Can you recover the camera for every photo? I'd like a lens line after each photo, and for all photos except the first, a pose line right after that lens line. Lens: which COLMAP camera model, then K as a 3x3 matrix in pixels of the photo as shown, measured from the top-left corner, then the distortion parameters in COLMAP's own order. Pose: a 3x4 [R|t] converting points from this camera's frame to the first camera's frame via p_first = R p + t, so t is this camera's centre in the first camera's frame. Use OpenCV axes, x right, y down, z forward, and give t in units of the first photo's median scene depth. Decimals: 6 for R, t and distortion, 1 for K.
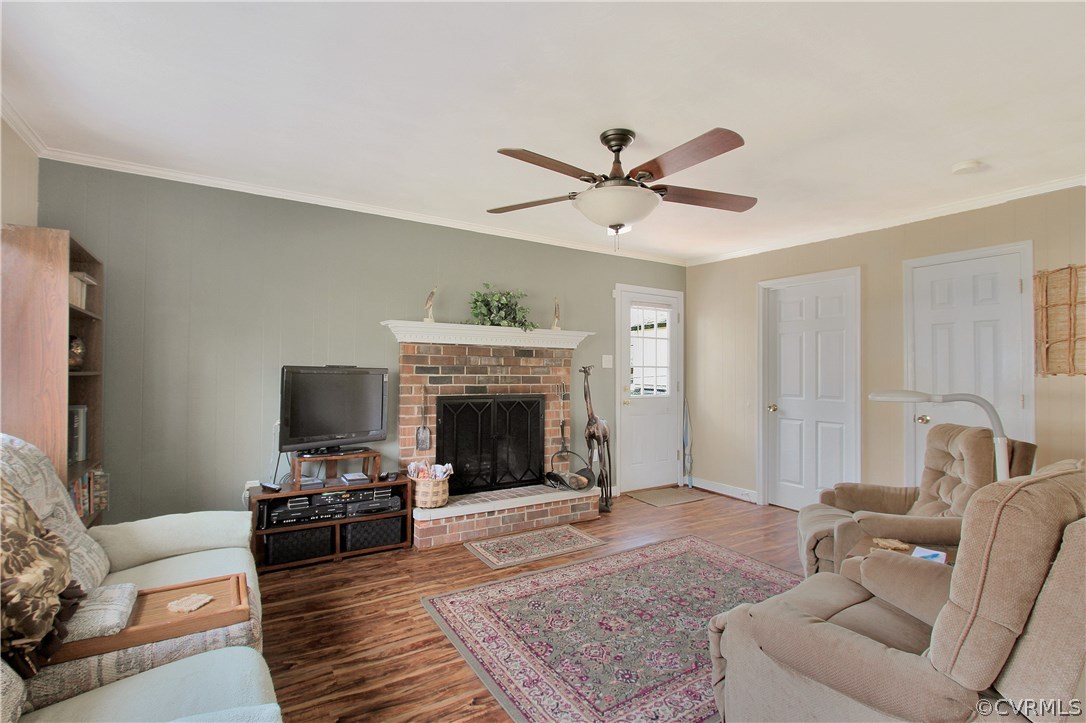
lens RADIAL K [[501.4, 0, 541.9], [0, 501.4, 369.2], [0, 0, 1]] dist [-0.014036, -0.000186]
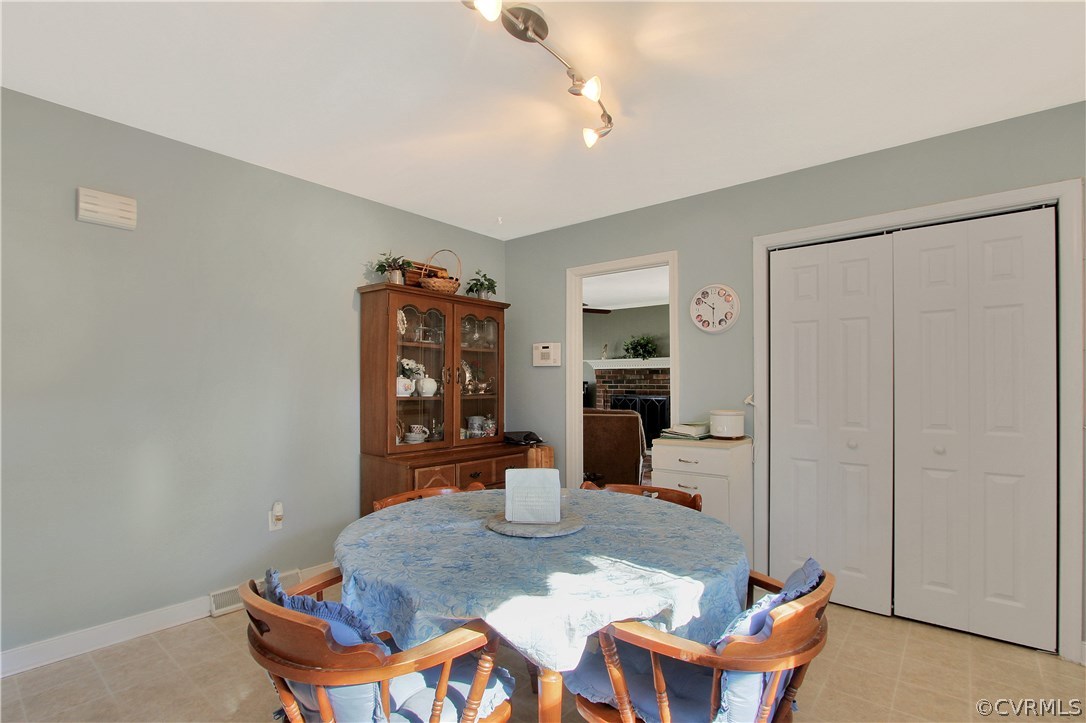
lens RADIAL K [[501.4, 0, 543.7], [0, 501.4, 370.4], [0, 0, 1]] dist [-0.014036, -0.000186]
pose [[0.312142, -0.035229, -0.949382, 1.689537], [0.004742, 0.999358, -0.035524, 0.026494], [0.950024, 0.006586, 0.312109, 0.101533]]
